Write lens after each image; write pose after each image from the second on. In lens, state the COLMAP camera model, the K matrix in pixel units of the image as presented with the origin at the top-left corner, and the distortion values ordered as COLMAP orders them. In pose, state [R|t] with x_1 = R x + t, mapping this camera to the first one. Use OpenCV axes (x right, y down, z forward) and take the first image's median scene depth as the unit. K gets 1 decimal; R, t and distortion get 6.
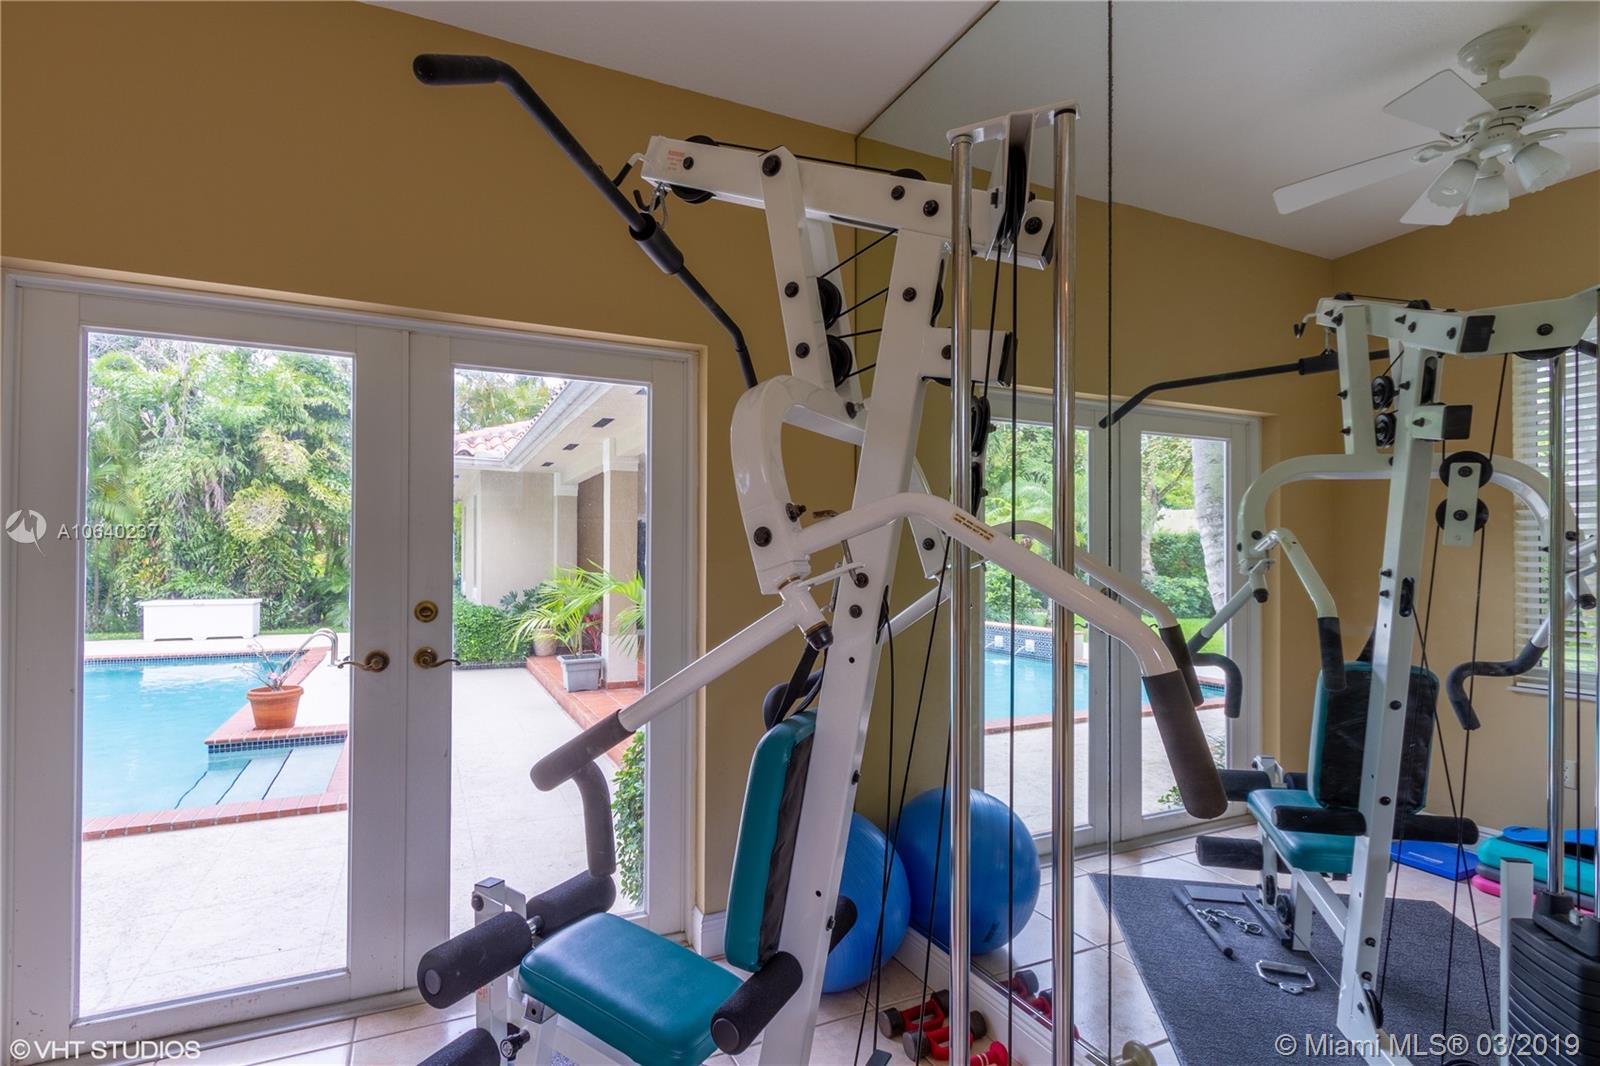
lens RADIAL K [[785.0, 0, 794.4], [0, 785.0, 541.6], [0, 0, 1]] dist [0.005808, 0.000266]
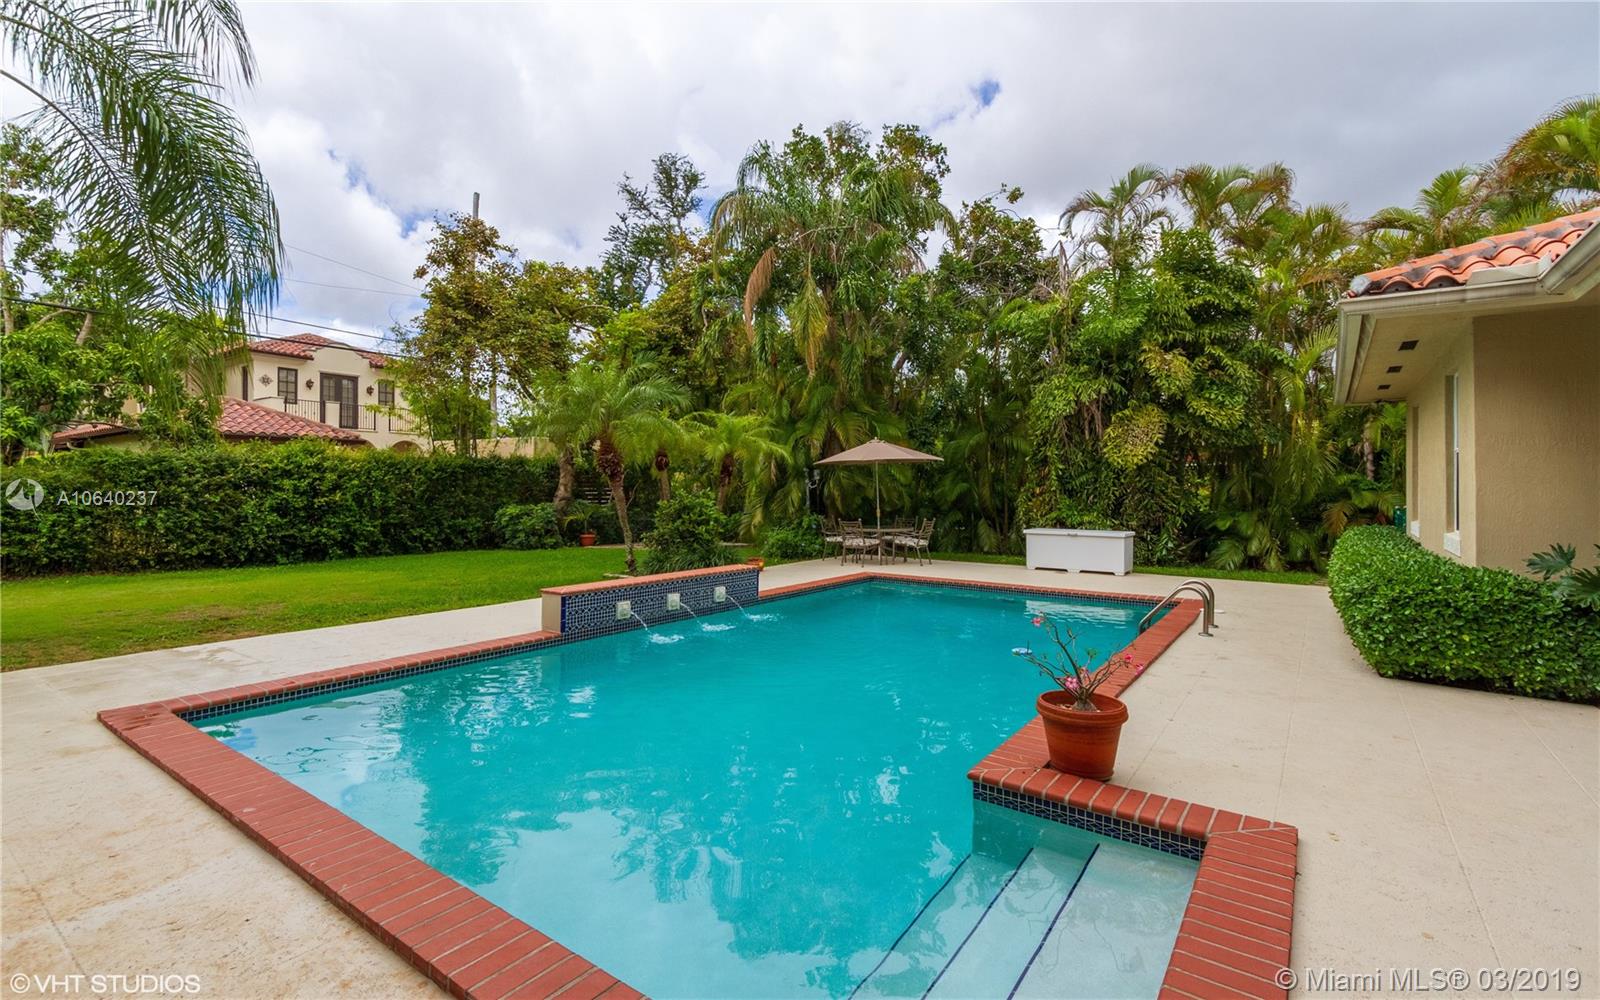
lens RADIAL K [[726.1, 0, 794.5], [0, 726.1, 490.7], [0, 0, 1]] dist [0.004072, 0.000794]
pose [[0.478403, 0.000246, -0.878140, -0.134740], [0.014492, 0.999862, 0.008176, 0.013213], [0.878021, -0.016638, 0.478333, 0.257119]]
